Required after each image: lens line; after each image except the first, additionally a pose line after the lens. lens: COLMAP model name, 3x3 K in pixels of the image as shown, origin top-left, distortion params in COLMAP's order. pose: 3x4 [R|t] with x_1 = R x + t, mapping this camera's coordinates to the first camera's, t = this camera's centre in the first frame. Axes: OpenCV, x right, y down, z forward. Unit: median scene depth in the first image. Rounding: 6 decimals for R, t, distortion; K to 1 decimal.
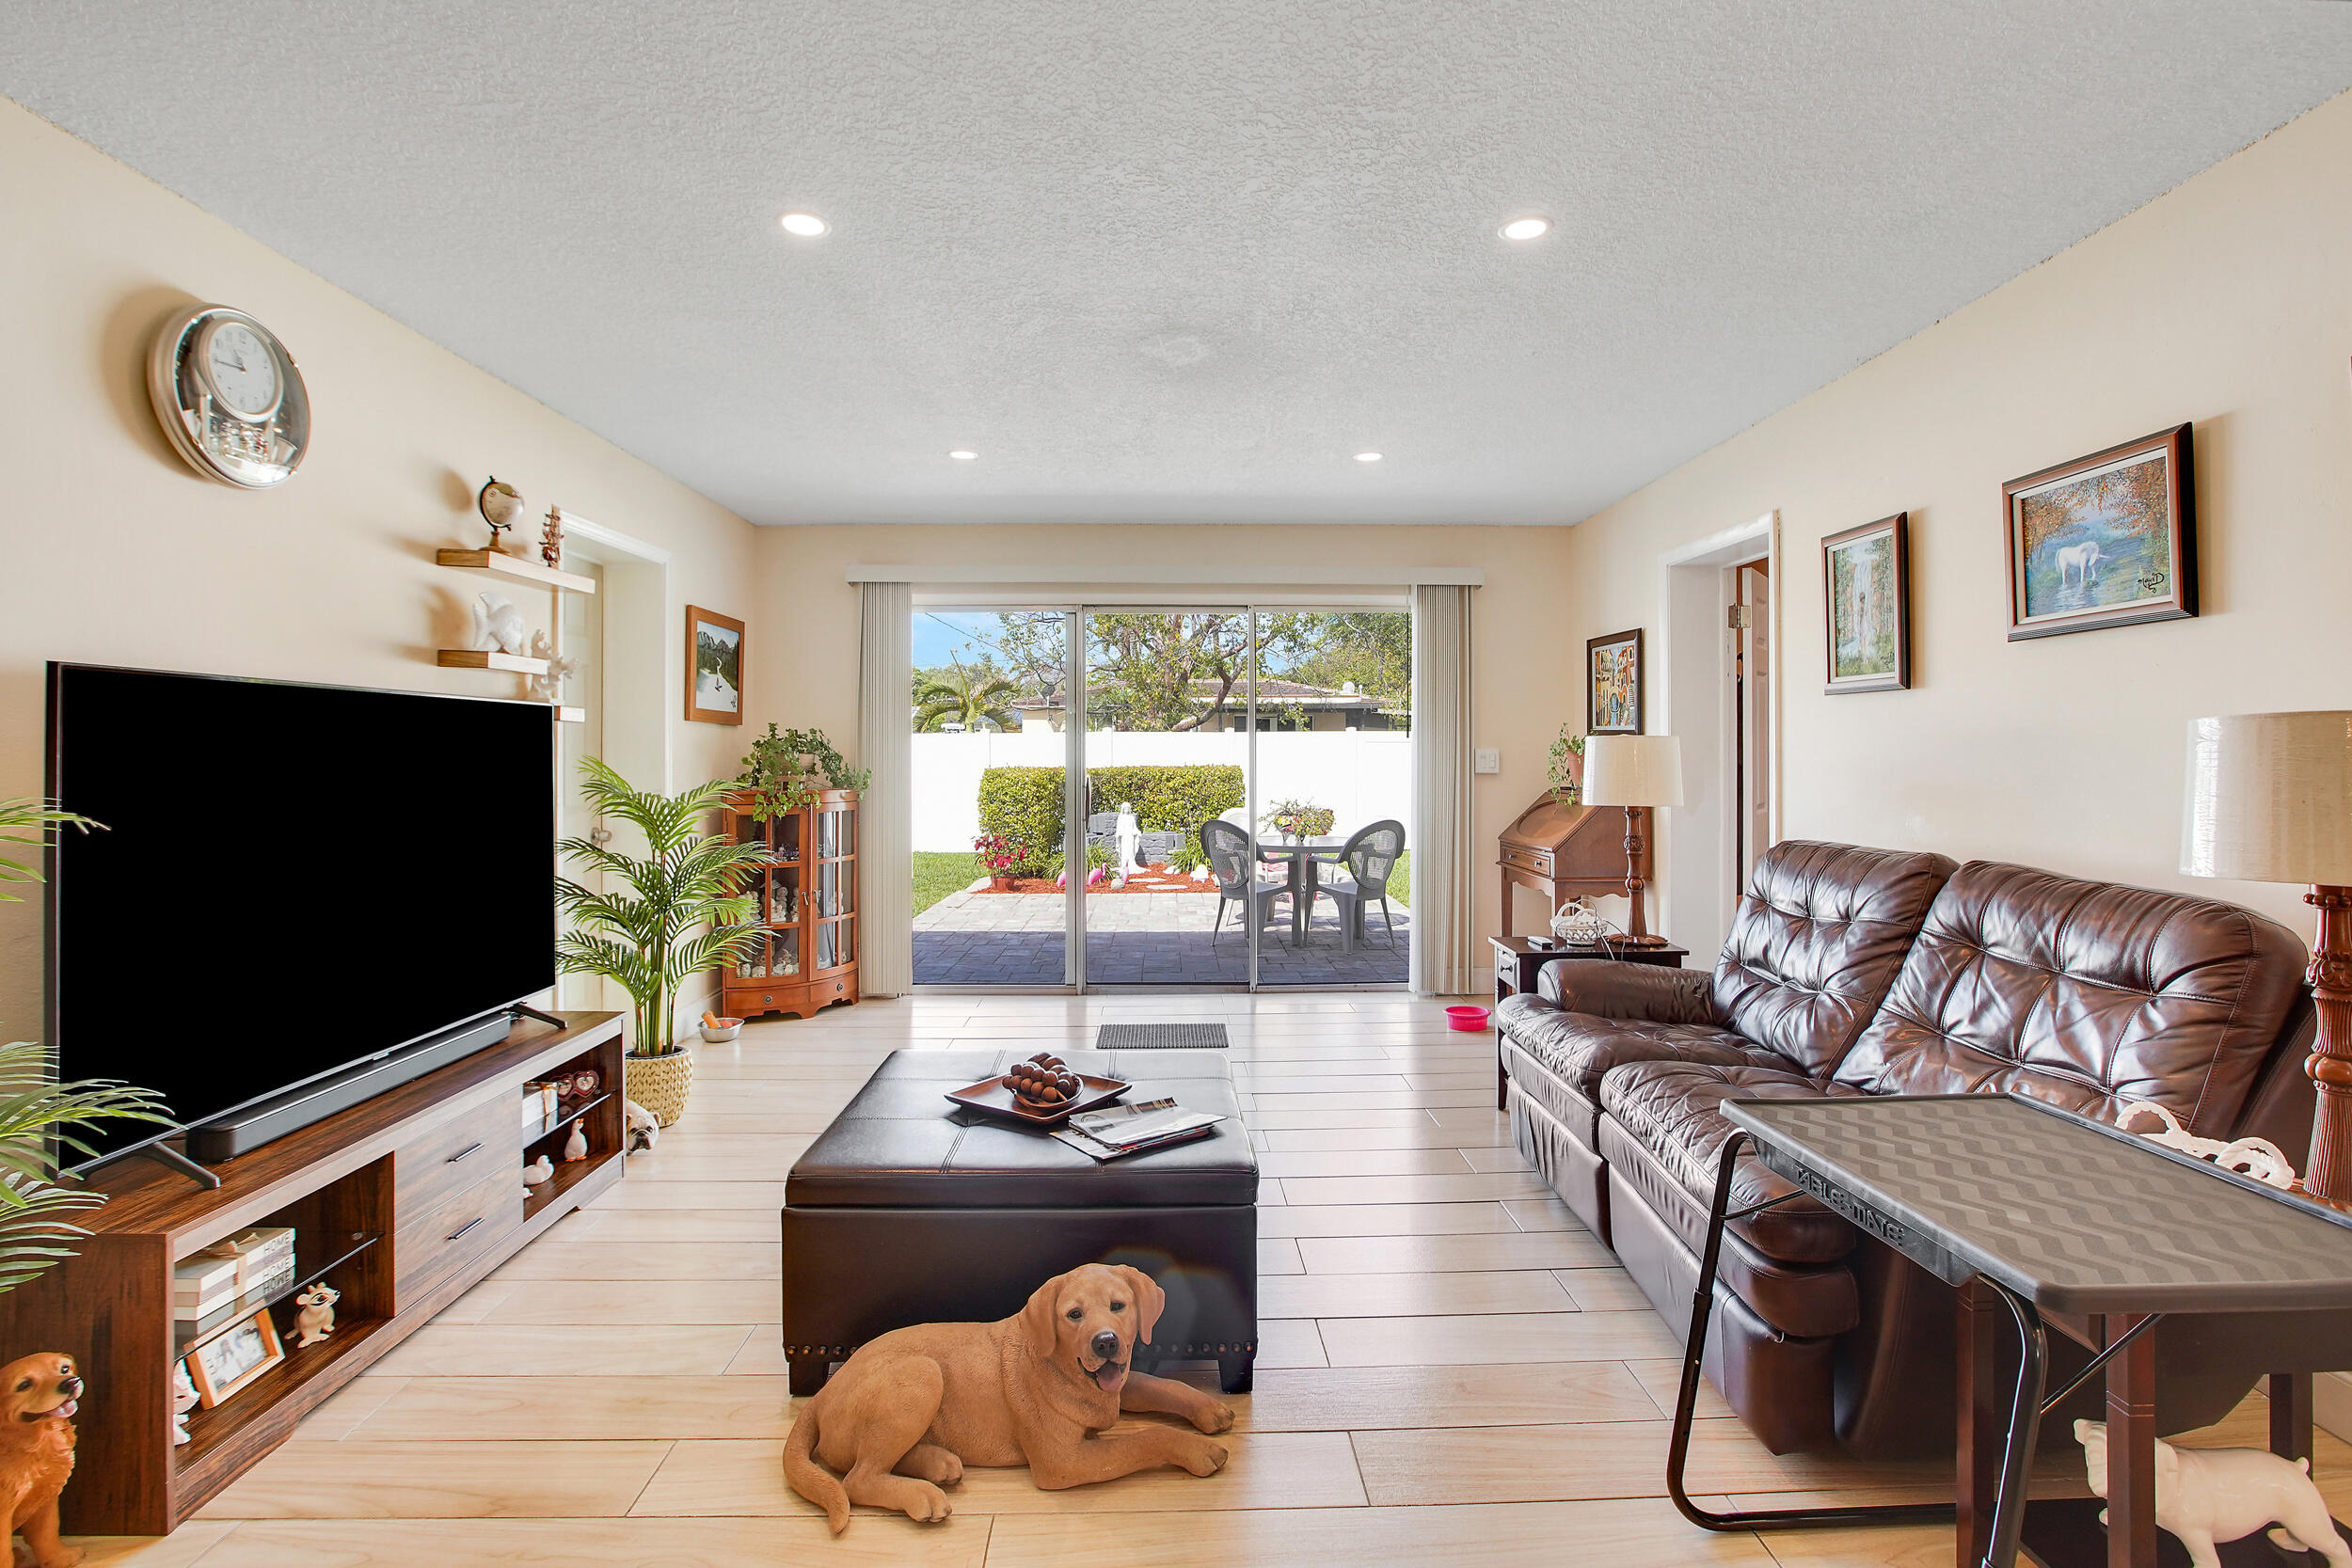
lens RADIAL K [[1098.3, 0, 1173.1], [0, 1098.3, 717.6], [0, 0, 1]] dist [-0.003024, -0.000343]
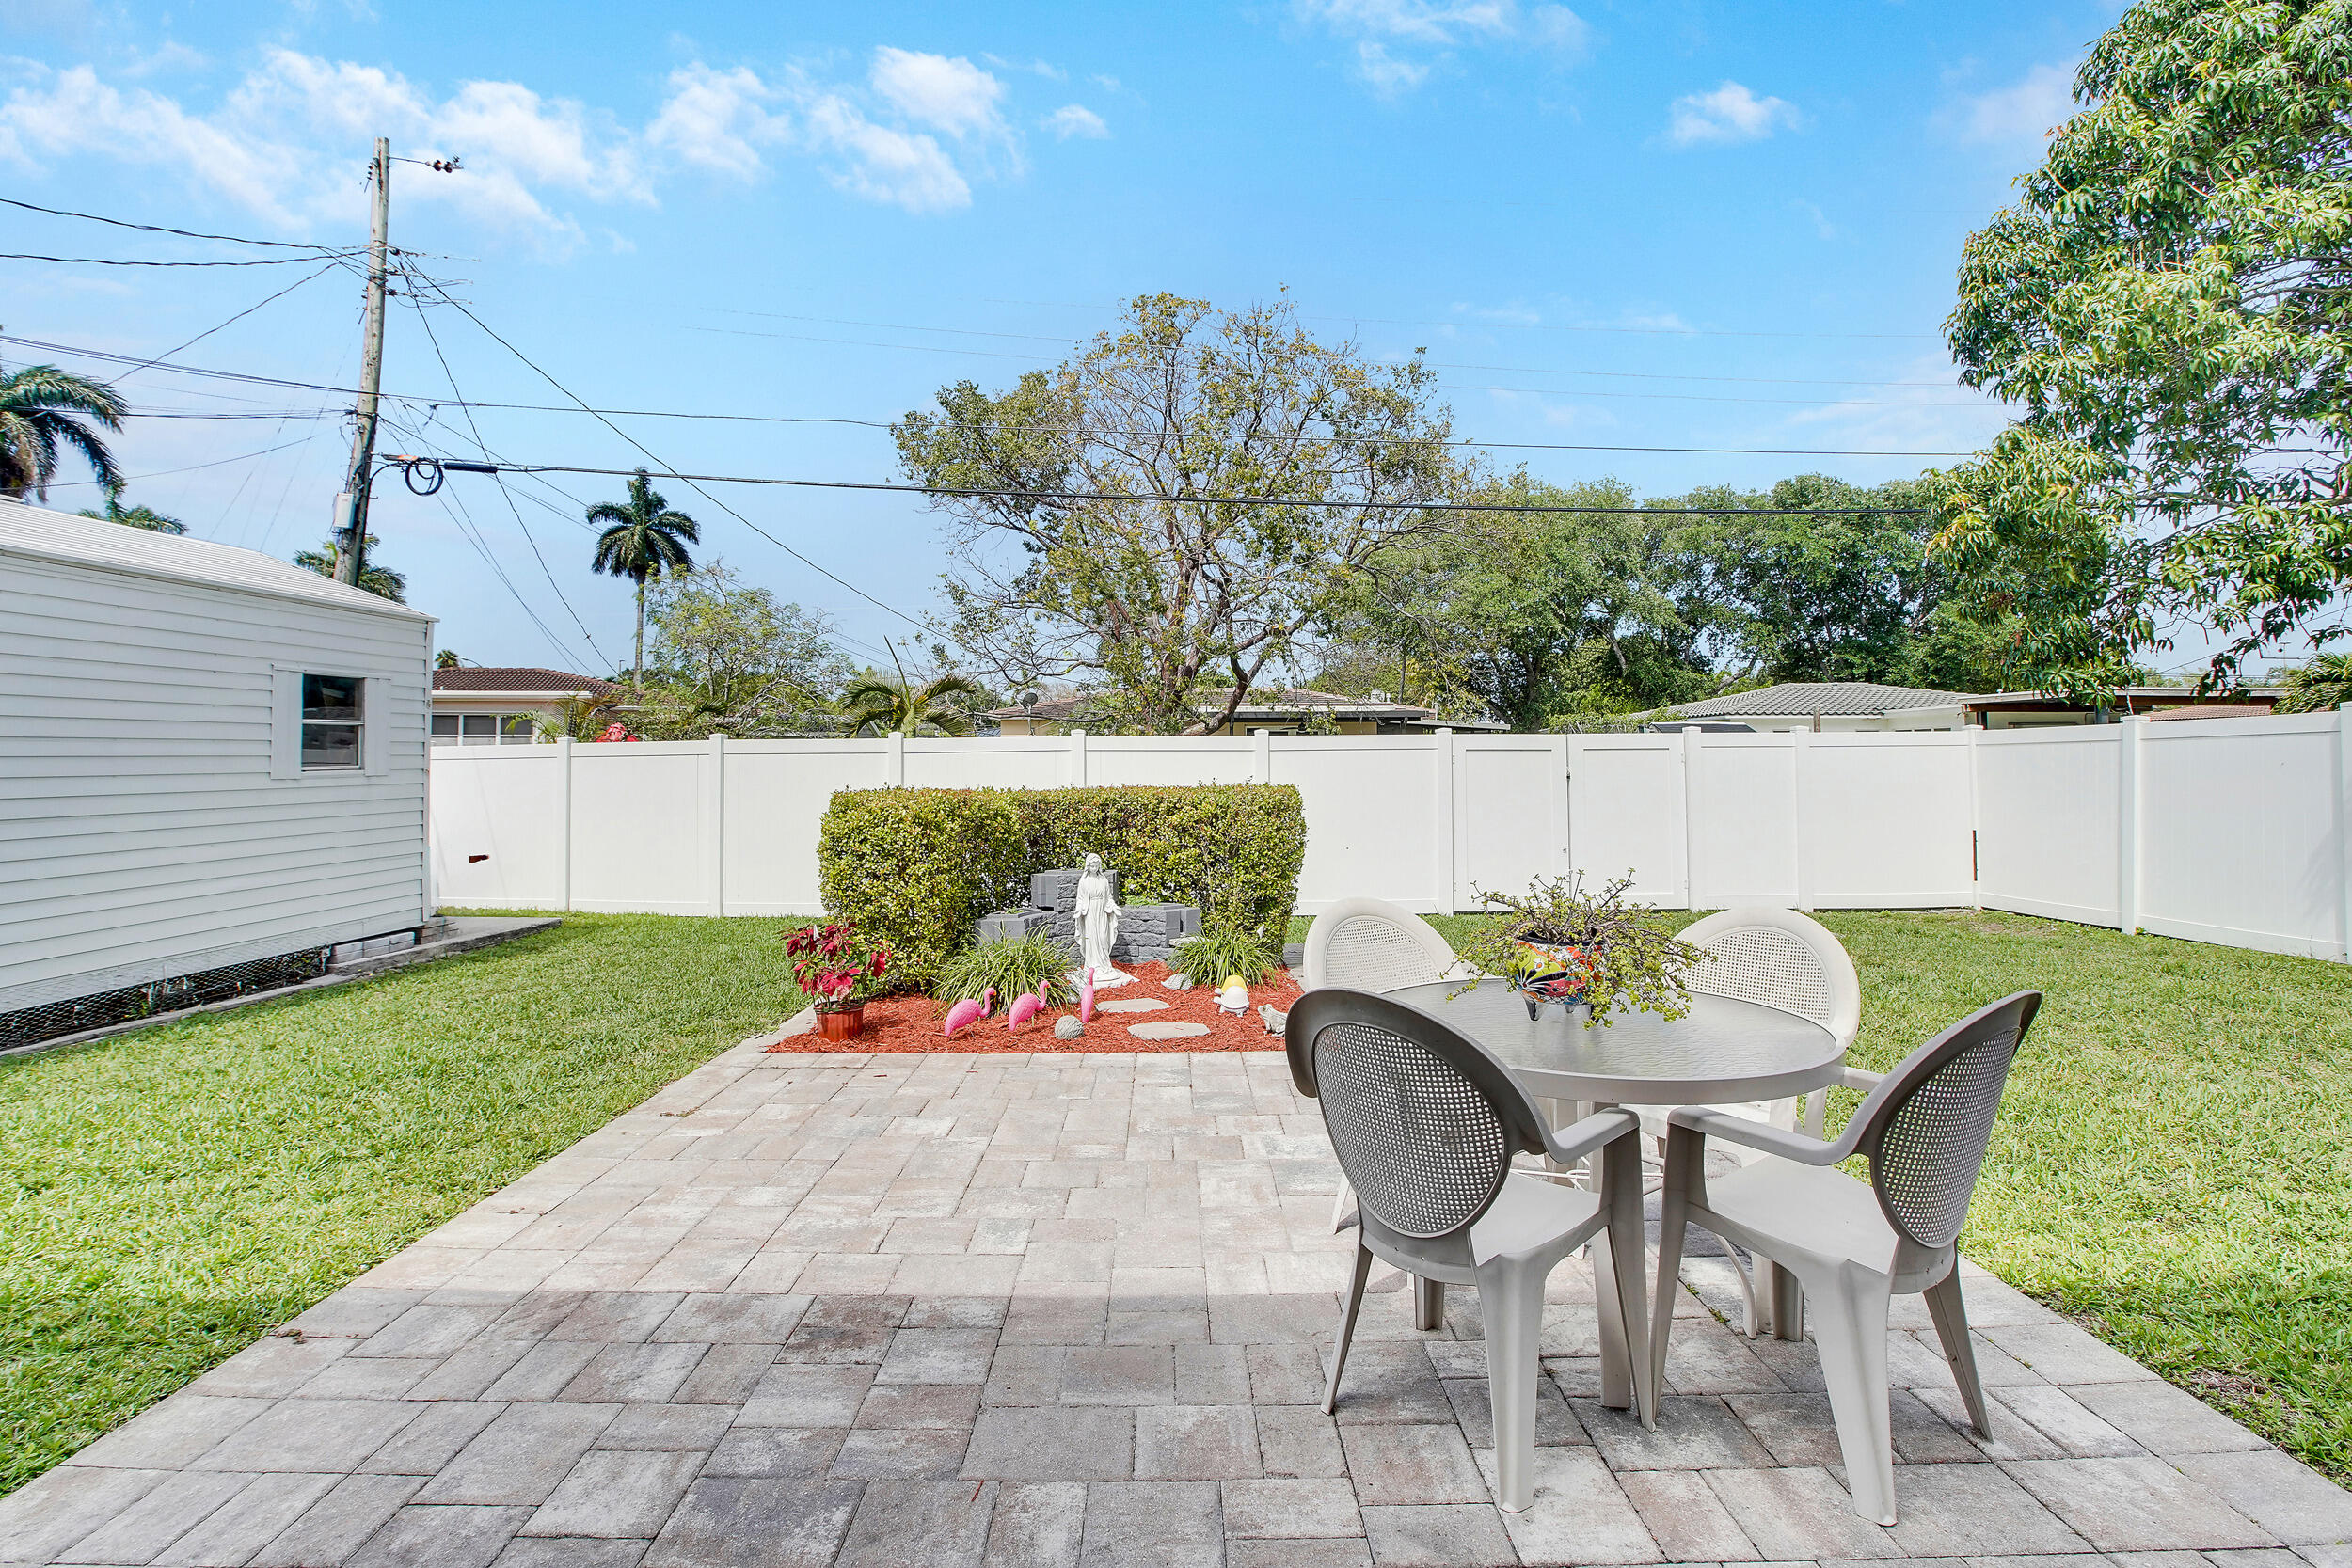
lens RADIAL K [[1111.8, 0, 1160.8], [0, 1111.8, 798.5], [0, 0, 1]] dist [-0.055610, 0.021669]
pose [[0.999939, -0.001795, -0.010908, -0.003084], [0.002386, 0.998513, 0.054464, 0.019603], [0.010794, -0.054487, 0.998456, 0.445221]]
